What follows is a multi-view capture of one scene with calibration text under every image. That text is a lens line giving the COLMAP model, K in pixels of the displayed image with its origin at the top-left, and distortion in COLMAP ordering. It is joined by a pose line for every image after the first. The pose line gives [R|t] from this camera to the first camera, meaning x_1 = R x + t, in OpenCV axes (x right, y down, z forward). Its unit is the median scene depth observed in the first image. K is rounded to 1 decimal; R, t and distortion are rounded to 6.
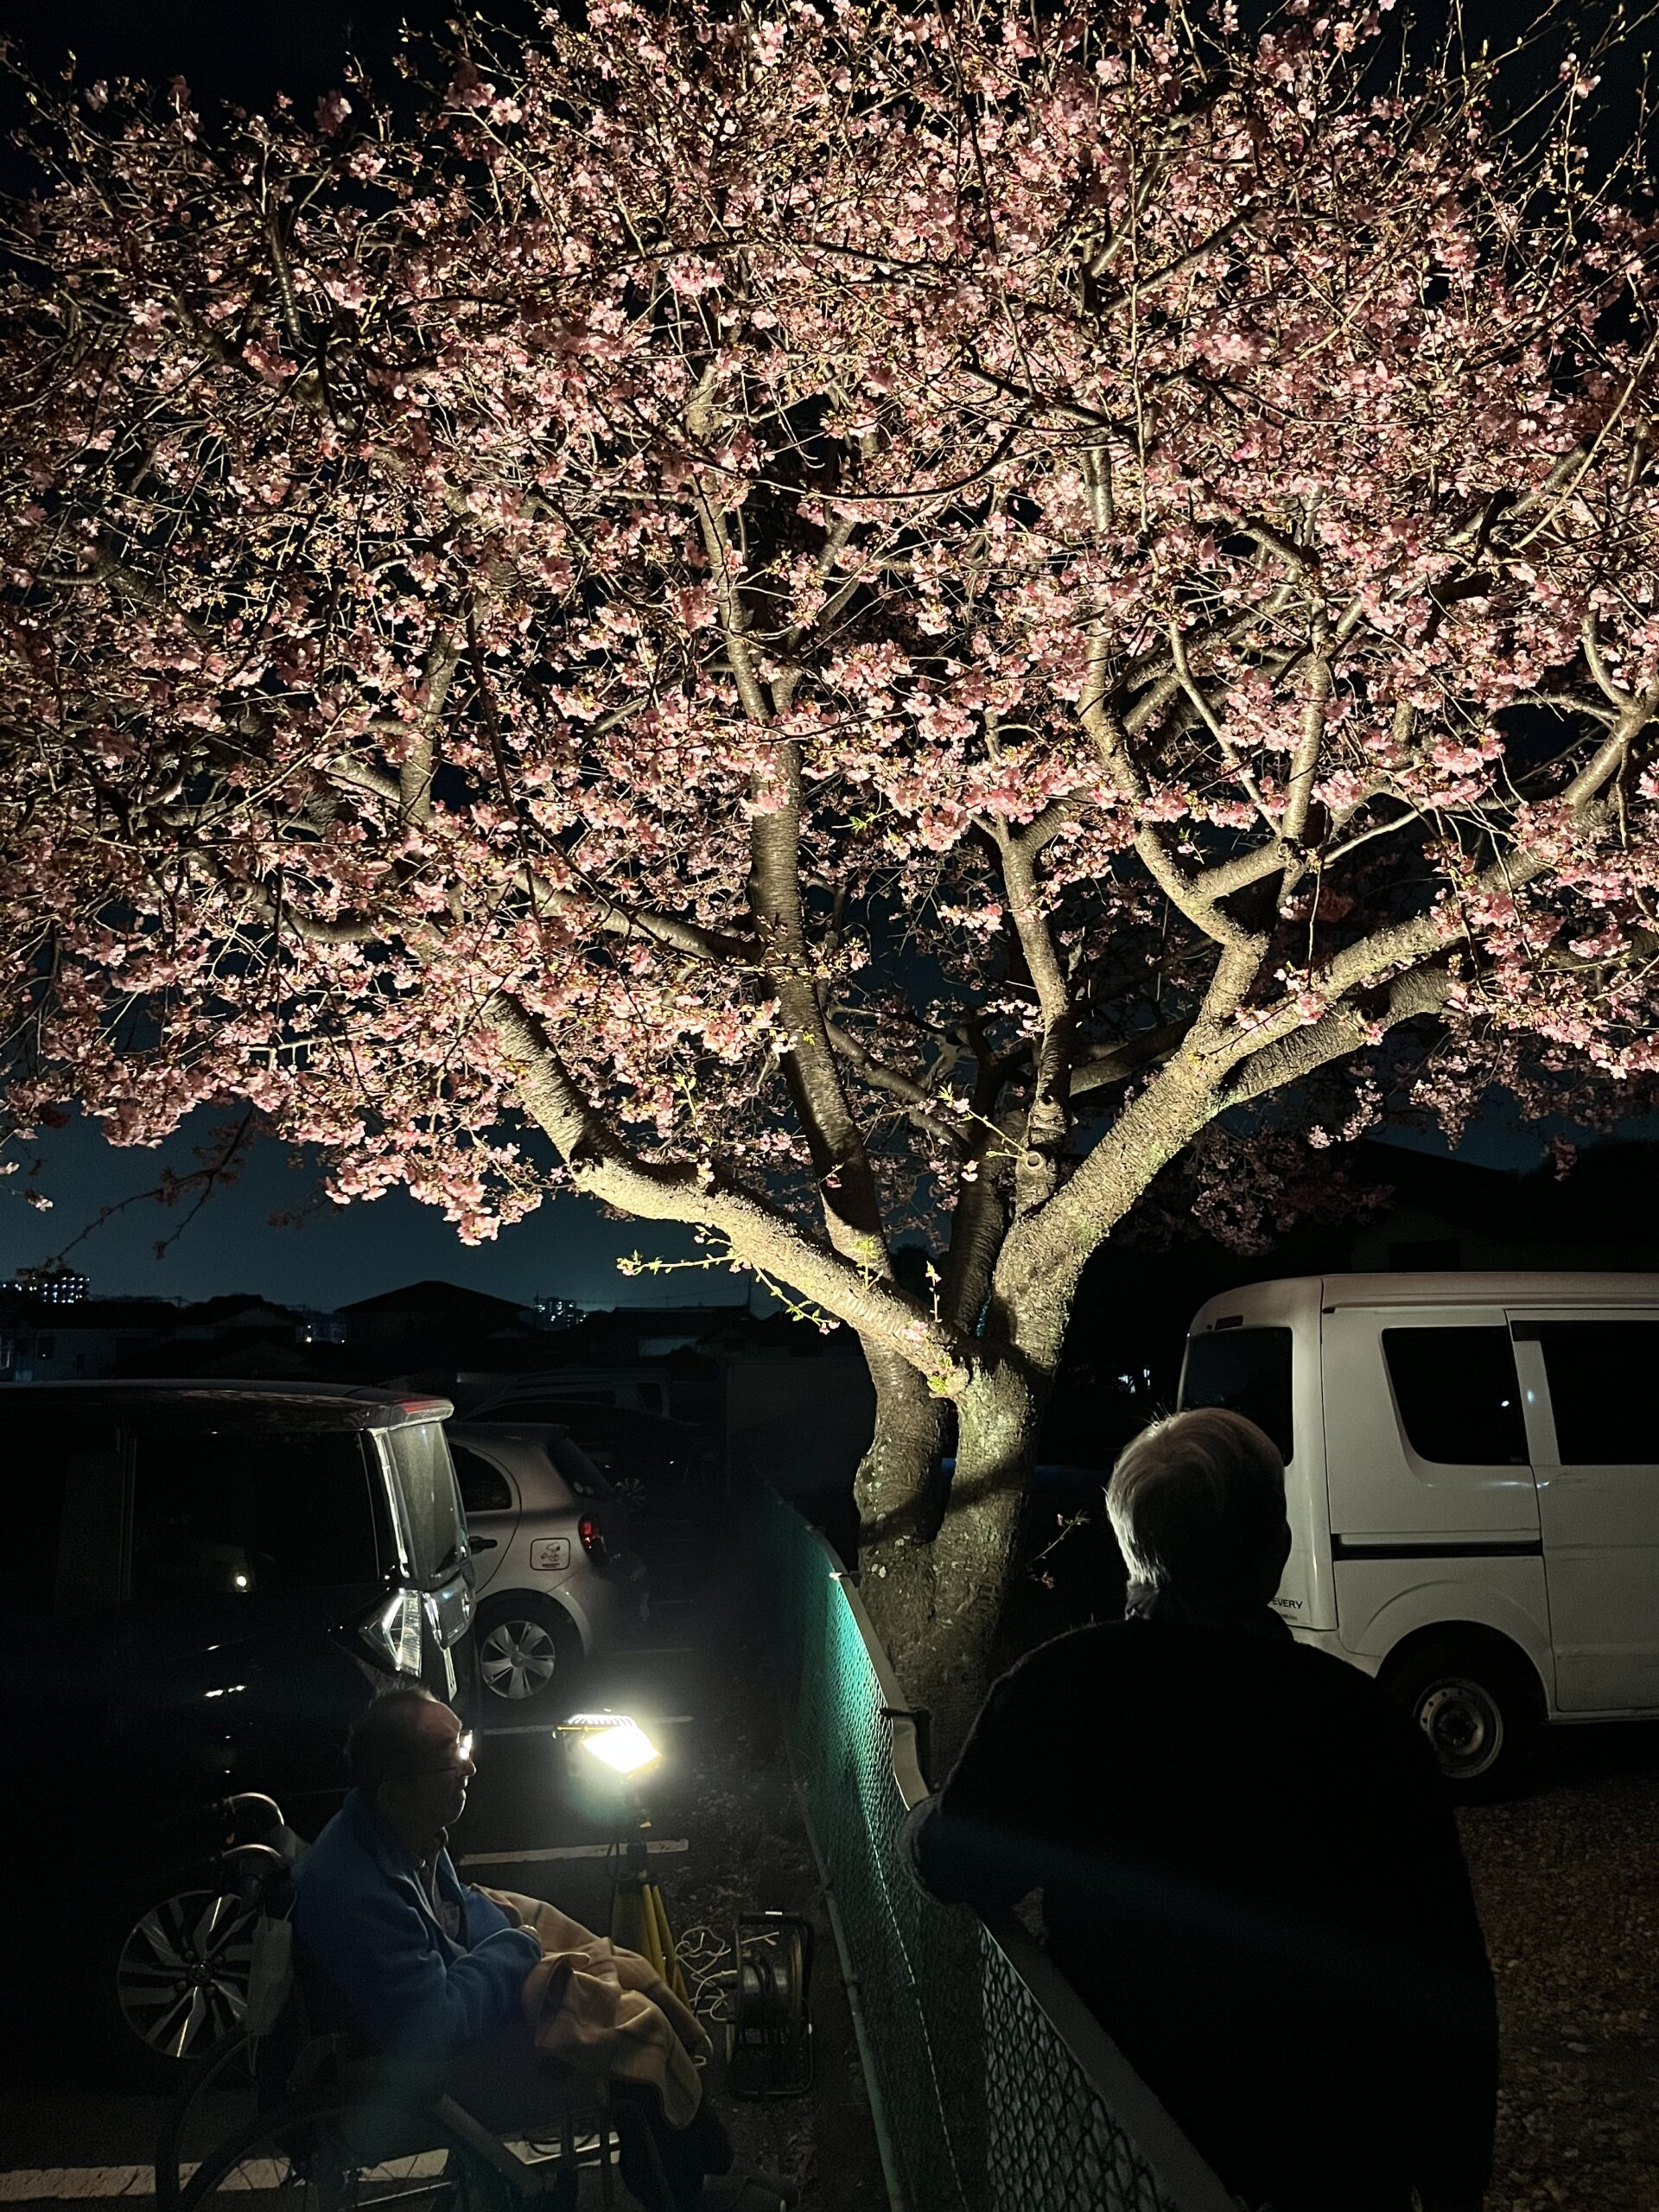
lens RADIAL K [[1664.6, 0, 829.6], [0, 1664.6, 1111.3], [0, 0, 1]] dist [0.066542, -0.094434]
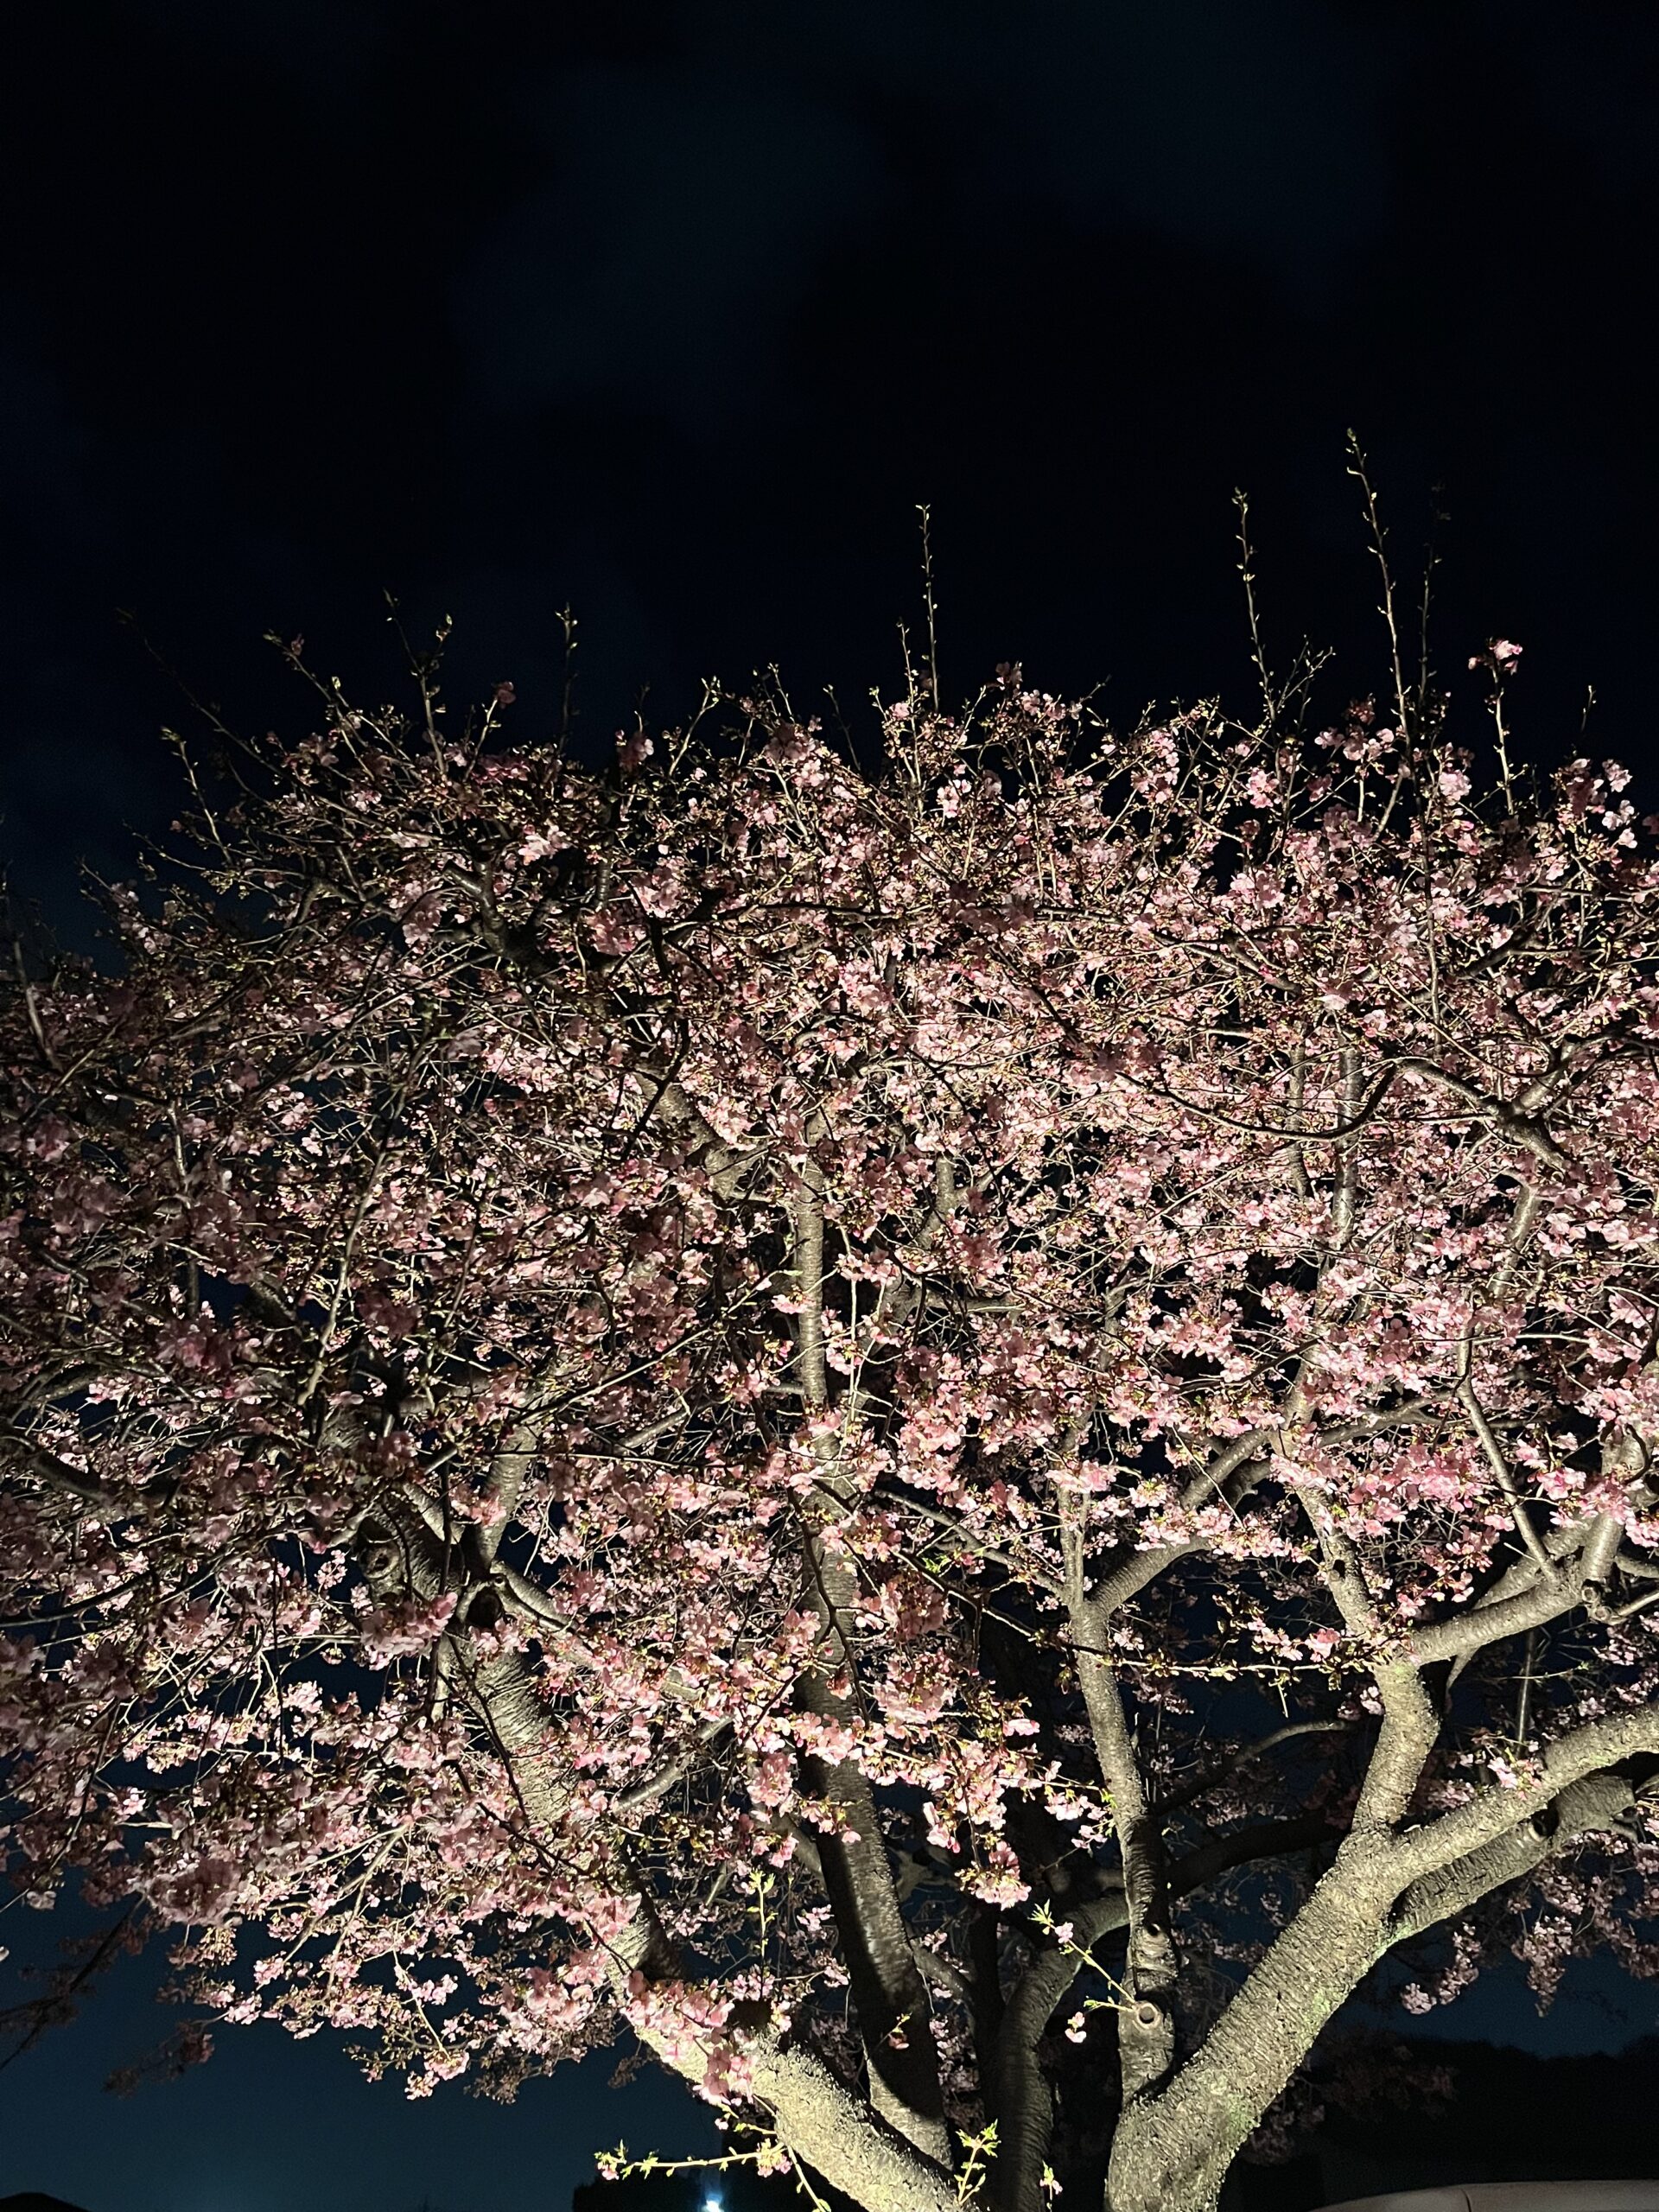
lens RADIAL K [[1664.6, 0, 829.6], [0, 1664.6, 1111.3], [0, 0, 1]] dist [0.066542, -0.094434]
pose [[0.987257, 0.093817, 0.128534, -0.169010], [-0.024335, 0.887236, -0.460674, 0.021143], [-0.157259, 0.451676, 0.878213, 0.131668]]
